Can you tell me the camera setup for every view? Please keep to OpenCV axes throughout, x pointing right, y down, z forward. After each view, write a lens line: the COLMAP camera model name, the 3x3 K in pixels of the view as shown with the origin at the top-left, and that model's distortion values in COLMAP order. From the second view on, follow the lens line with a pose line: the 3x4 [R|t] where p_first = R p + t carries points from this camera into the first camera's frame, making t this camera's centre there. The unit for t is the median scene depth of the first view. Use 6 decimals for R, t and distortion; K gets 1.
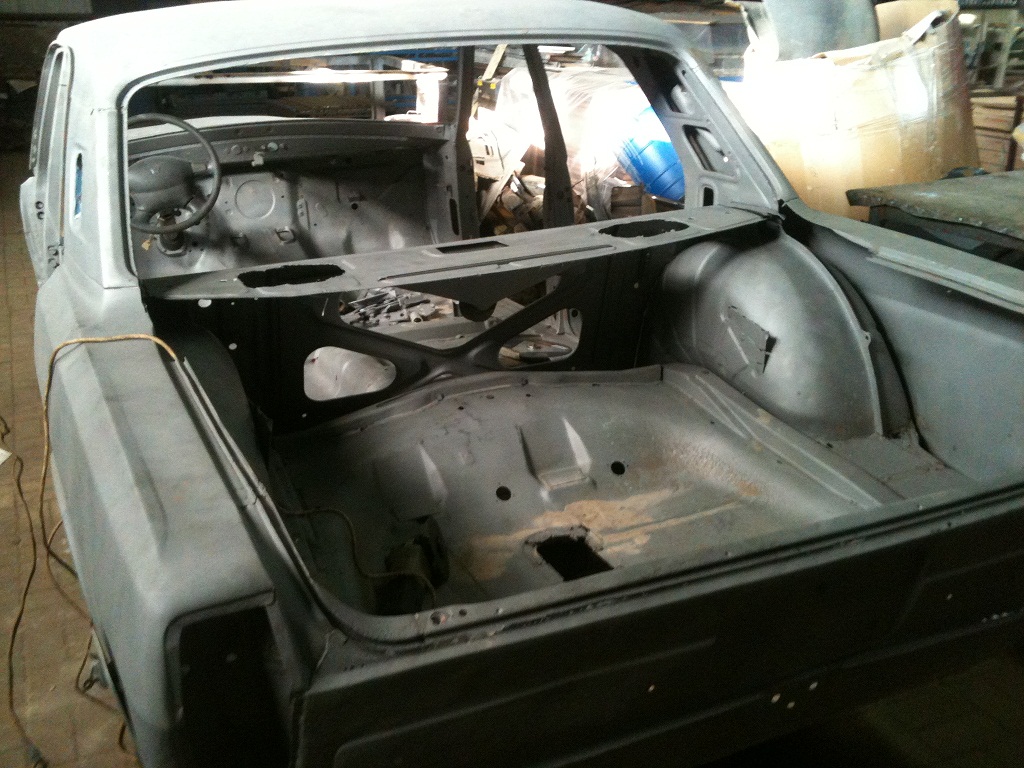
lens RADIAL K [[1114.1, 0, 510.9], [0, 1114.1, 384.5], [0, 0, 1]] dist [0.066932, 0.000000]
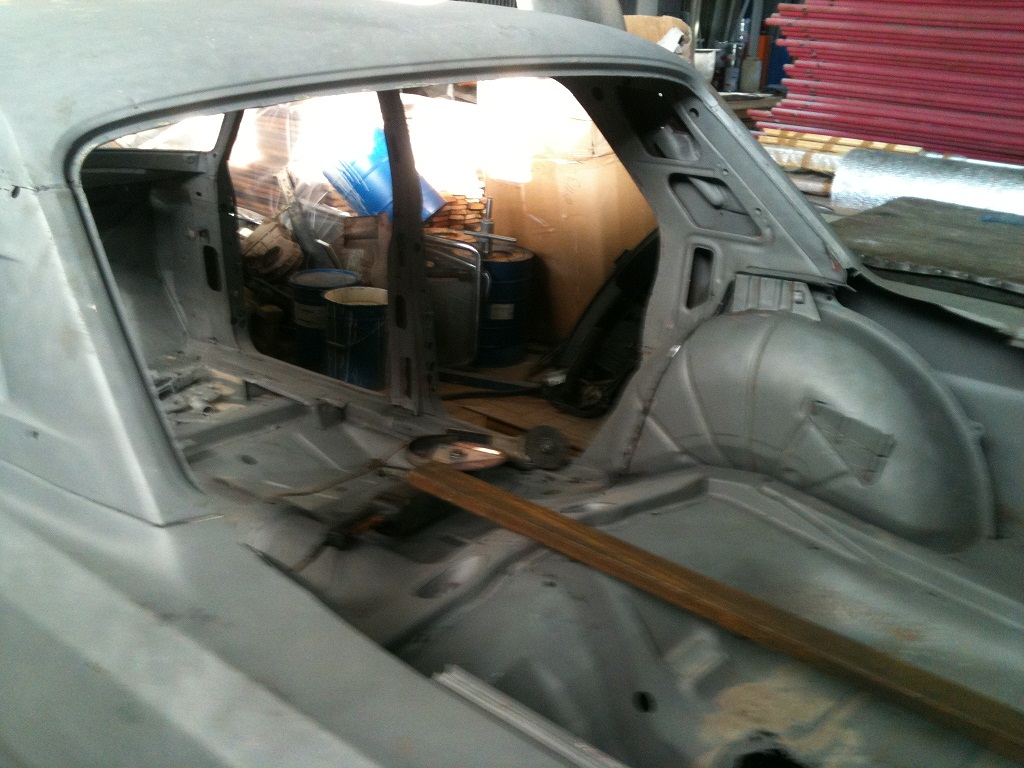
lens RADIAL K [[1114.1, 0, 513.1], [0, 1114.1, 382.4], [0, 0, 1]] dist [0.066932, 0.000000]
pose [[0.912148, -0.089577, 0.399953, -0.290647], [0.089719, 0.995797, 0.018411, -0.104570], [-0.399922, 0.019090, 0.916351, 0.300377]]
